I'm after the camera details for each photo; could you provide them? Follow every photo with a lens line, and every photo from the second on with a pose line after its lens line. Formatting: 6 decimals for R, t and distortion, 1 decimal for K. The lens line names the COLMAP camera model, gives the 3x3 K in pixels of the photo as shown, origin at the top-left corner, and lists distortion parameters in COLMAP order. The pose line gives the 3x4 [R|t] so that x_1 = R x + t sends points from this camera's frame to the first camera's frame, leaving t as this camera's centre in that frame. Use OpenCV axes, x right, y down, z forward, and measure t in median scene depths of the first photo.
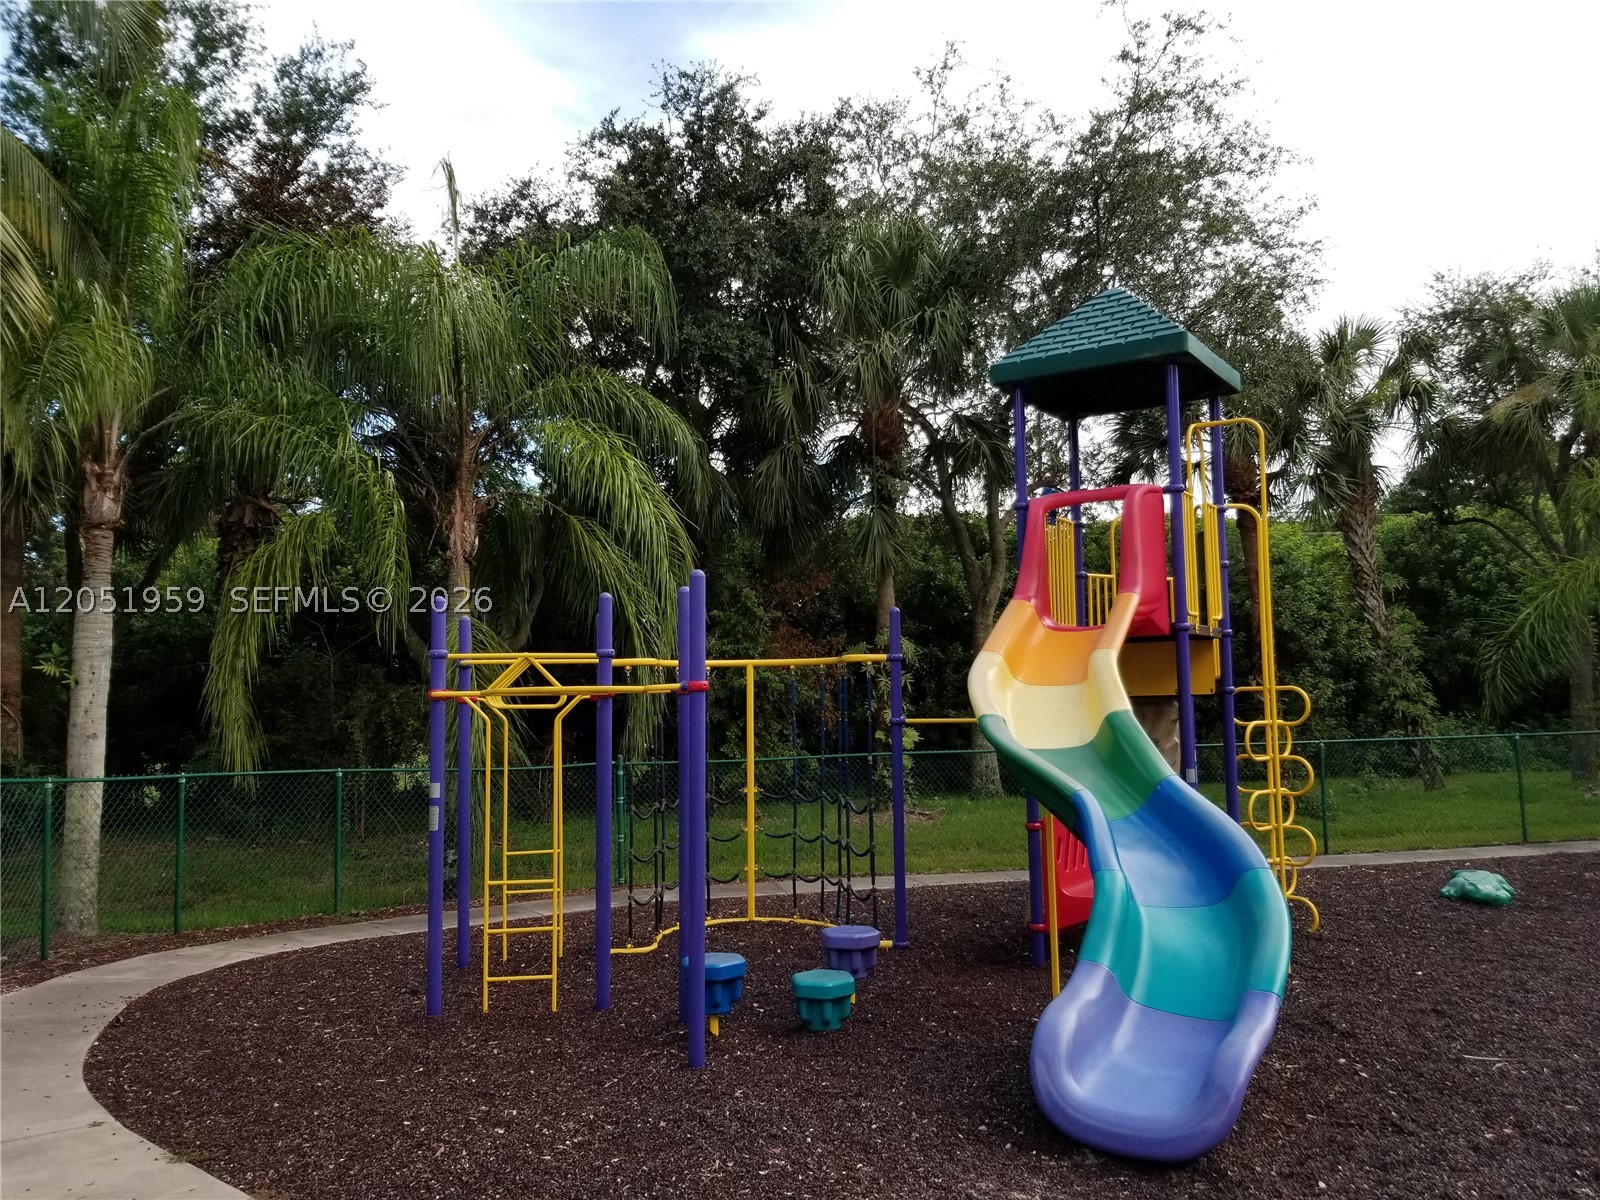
lens RADIAL K [[1283.9, 0, 795.6], [0, 1283.9, 570.3], [0, 0, 1]] dist [0.001778, 0.004731]
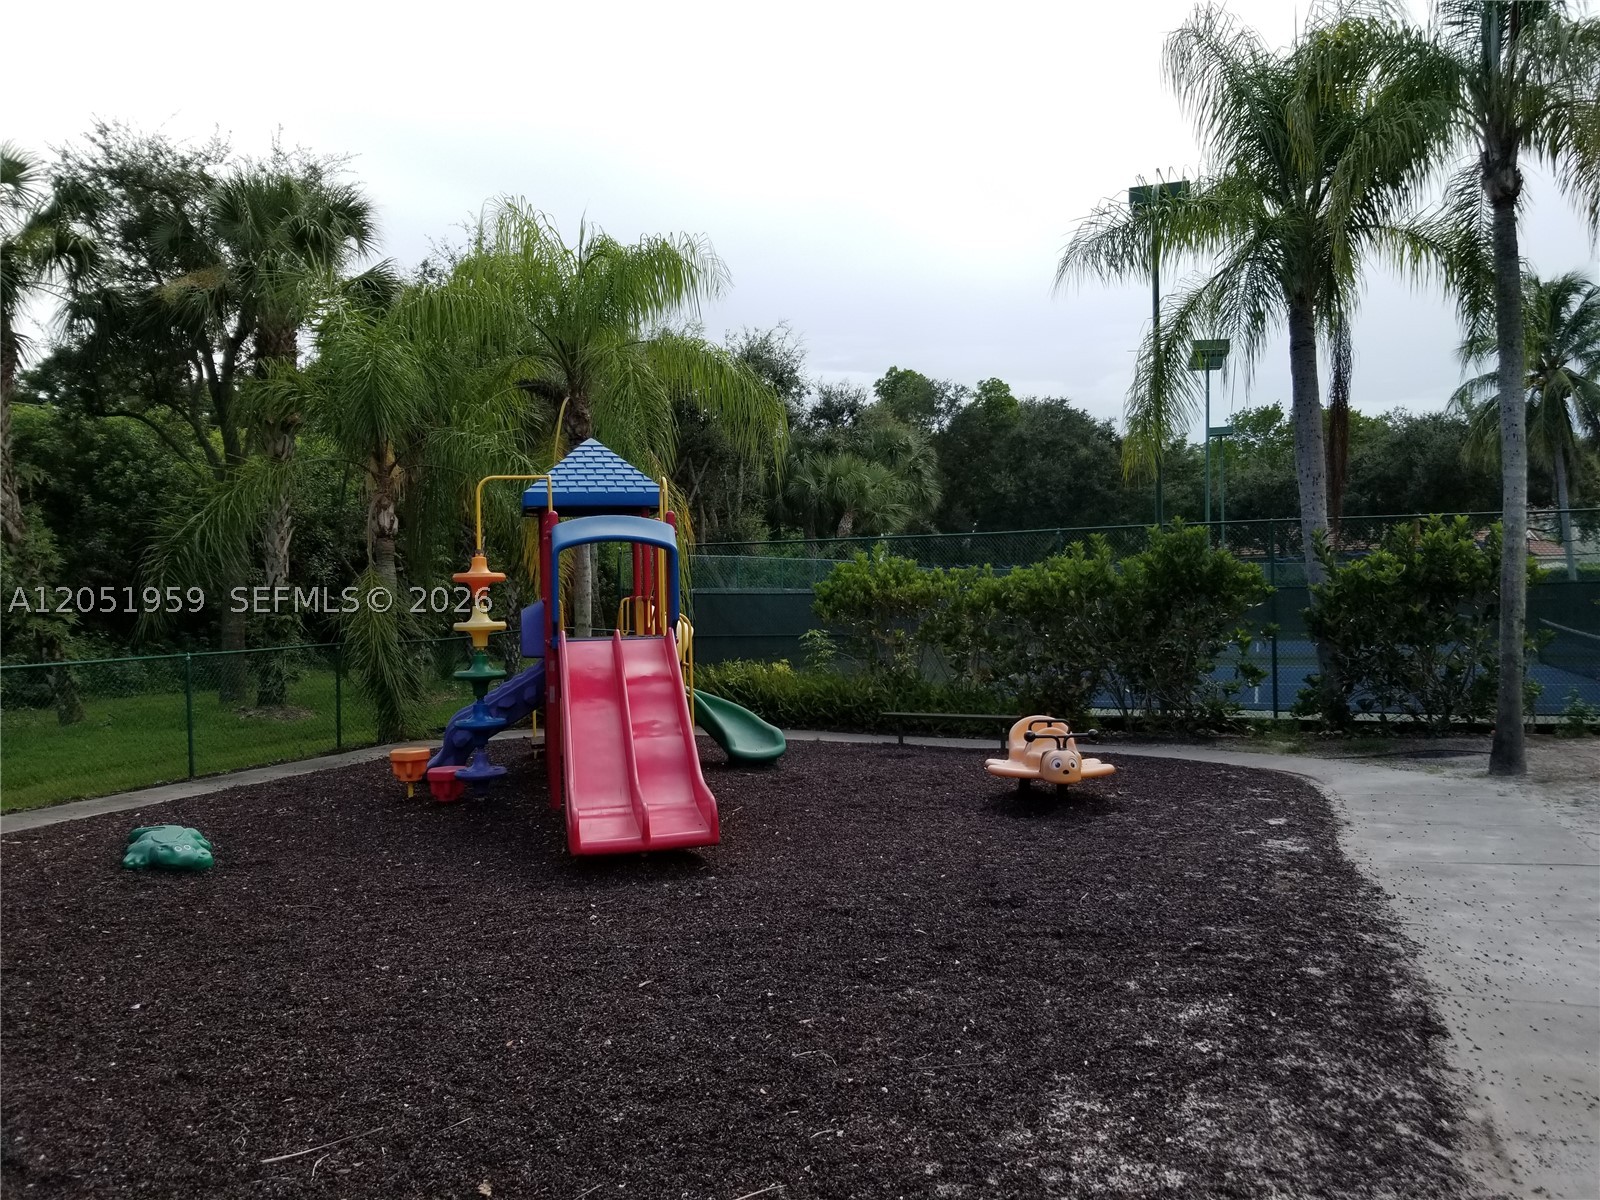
lens RADIAL K [[1283.9, 0, 795.6], [0, 1283.9, 570.3], [0, 0, 1]] dist [0.001778, 0.004731]
pose [[0.539183, 0.025666, 0.841798, 0.036334], [-0.076404, 0.996905, 0.018543, 0.016877], [-0.838716, -0.074315, 0.539474, 0.136222]]
